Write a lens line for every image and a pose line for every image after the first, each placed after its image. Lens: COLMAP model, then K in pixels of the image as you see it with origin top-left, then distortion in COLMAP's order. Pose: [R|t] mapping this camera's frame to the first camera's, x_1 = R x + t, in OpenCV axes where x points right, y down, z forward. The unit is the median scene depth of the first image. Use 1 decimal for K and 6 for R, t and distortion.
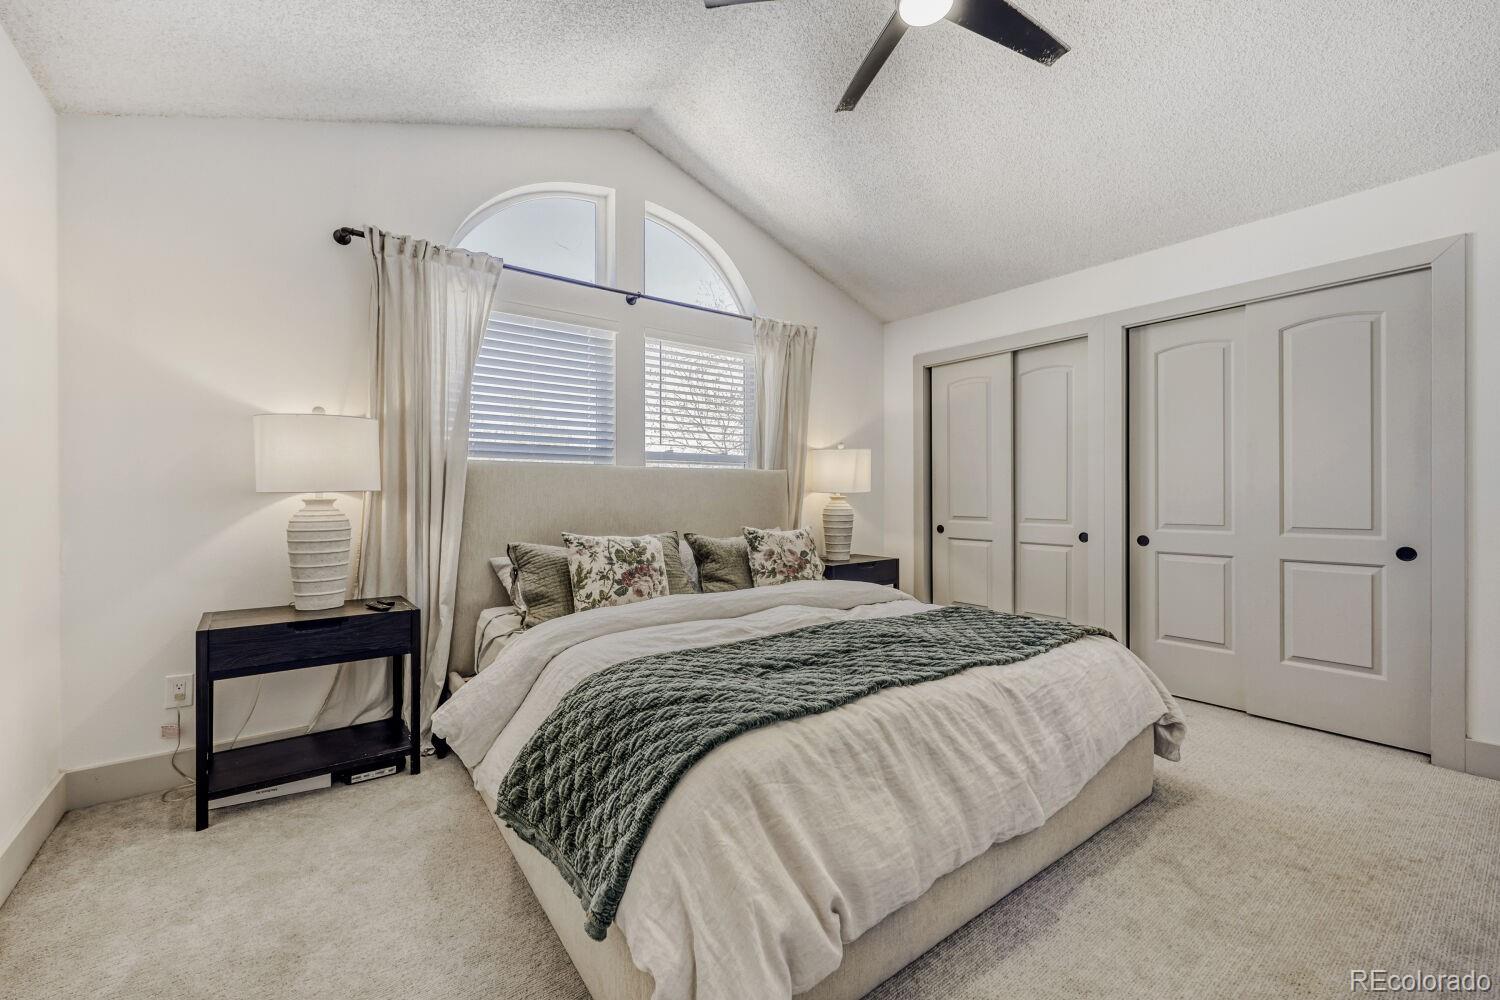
lens RADIAL K [[617.5, 0, 747.2], [0, 617.5, 499.4], [0, 0, 1]] dist [0.004592, 0.000761]
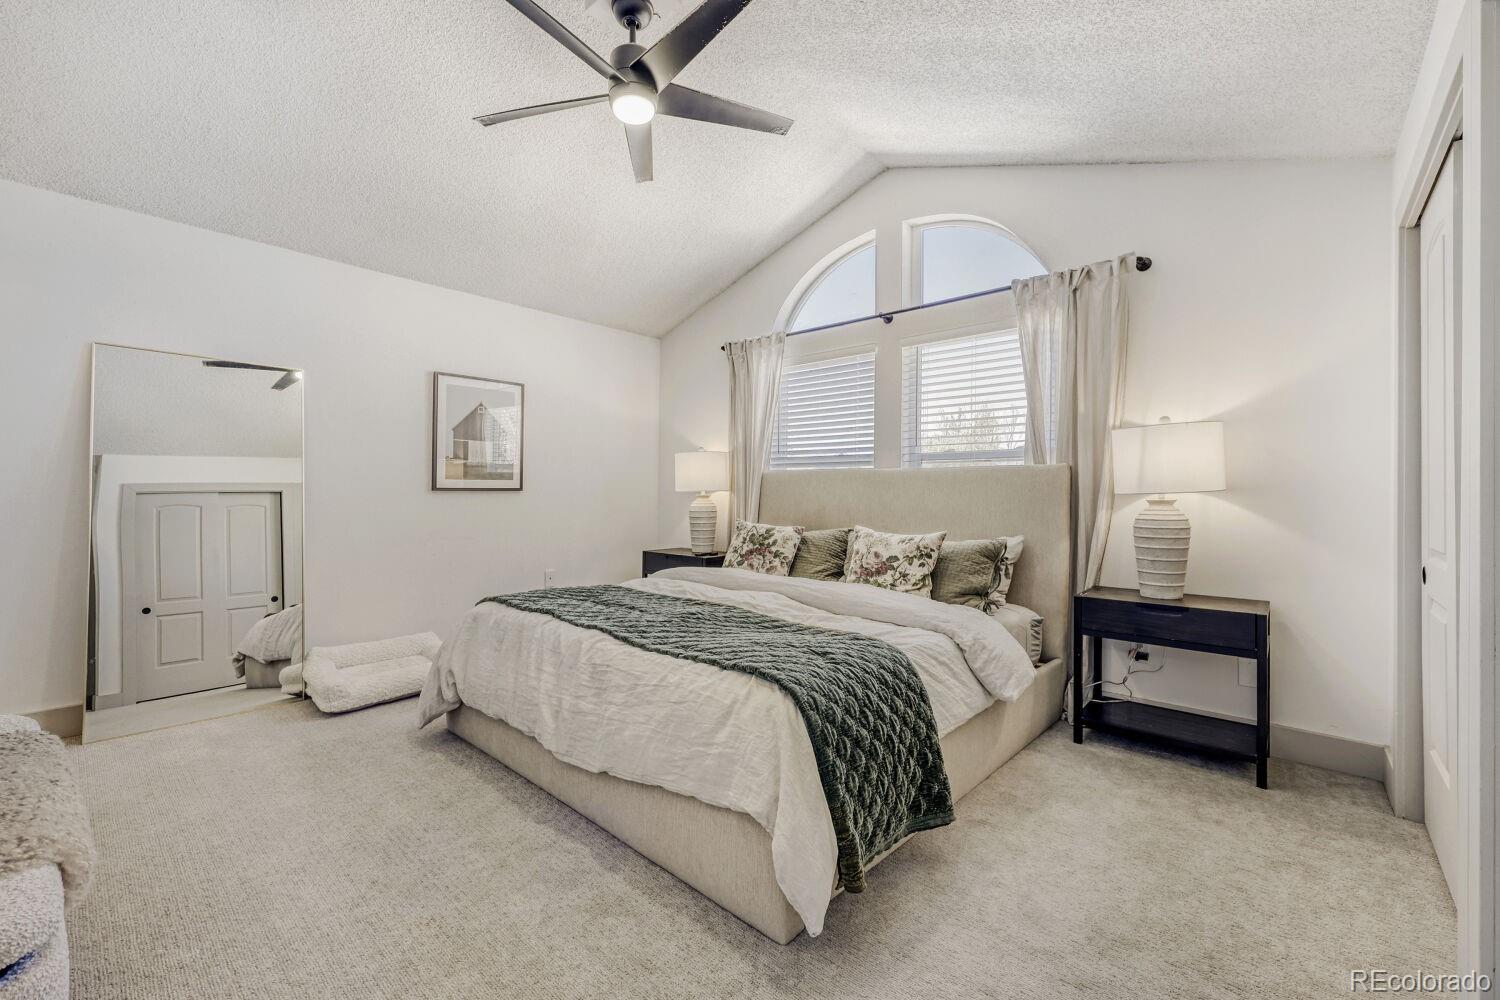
lens RADIAL K [[617.5, 0, 748.8], [0, 617.5, 493.4], [0, 0, 1]] dist [0.004592, 0.000761]
pose [[0.188156, 0.003395, -0.982133, 1.150188], [-0.014794, 0.999890, 0.000622, -0.008915], [0.982028, 0.014413, 0.188185, 0.736542]]
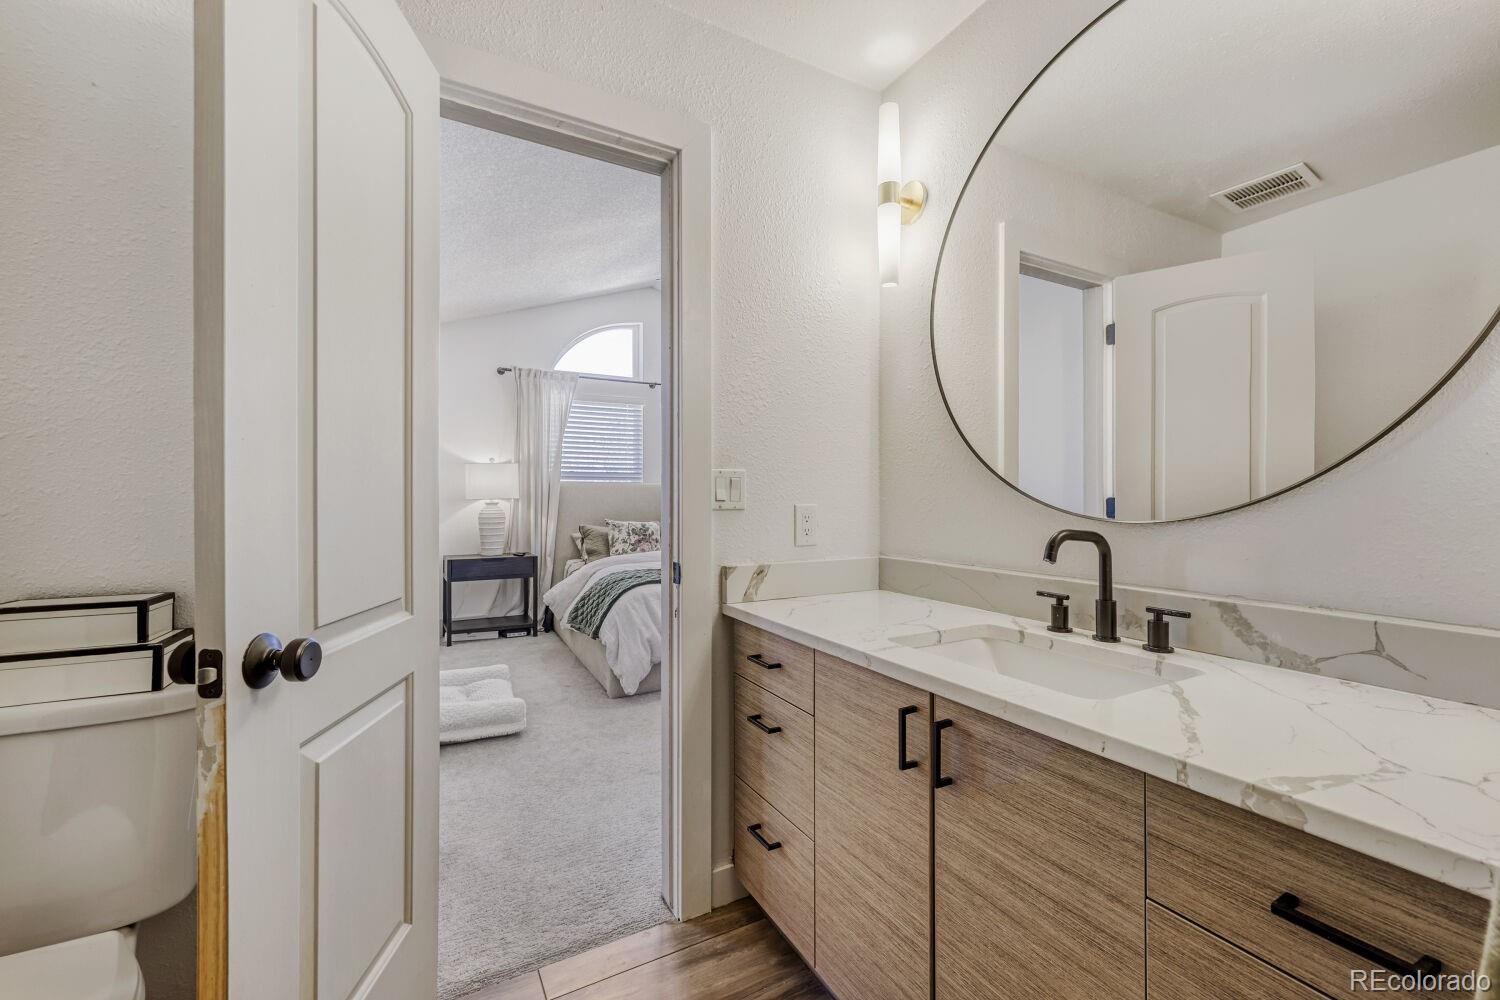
lens RADIAL K [[617.5, 0, 750.5], [0, 617.5, 495.6], [0, 0, 1]] dist [0.004592, 0.000761]
pose [[0.990013, -0.002117, -0.140959, 0.433198], [0.000772, 0.999954, -0.009596, -0.002746], [0.140973, 0.009391, 0.989969, -0.877512]]
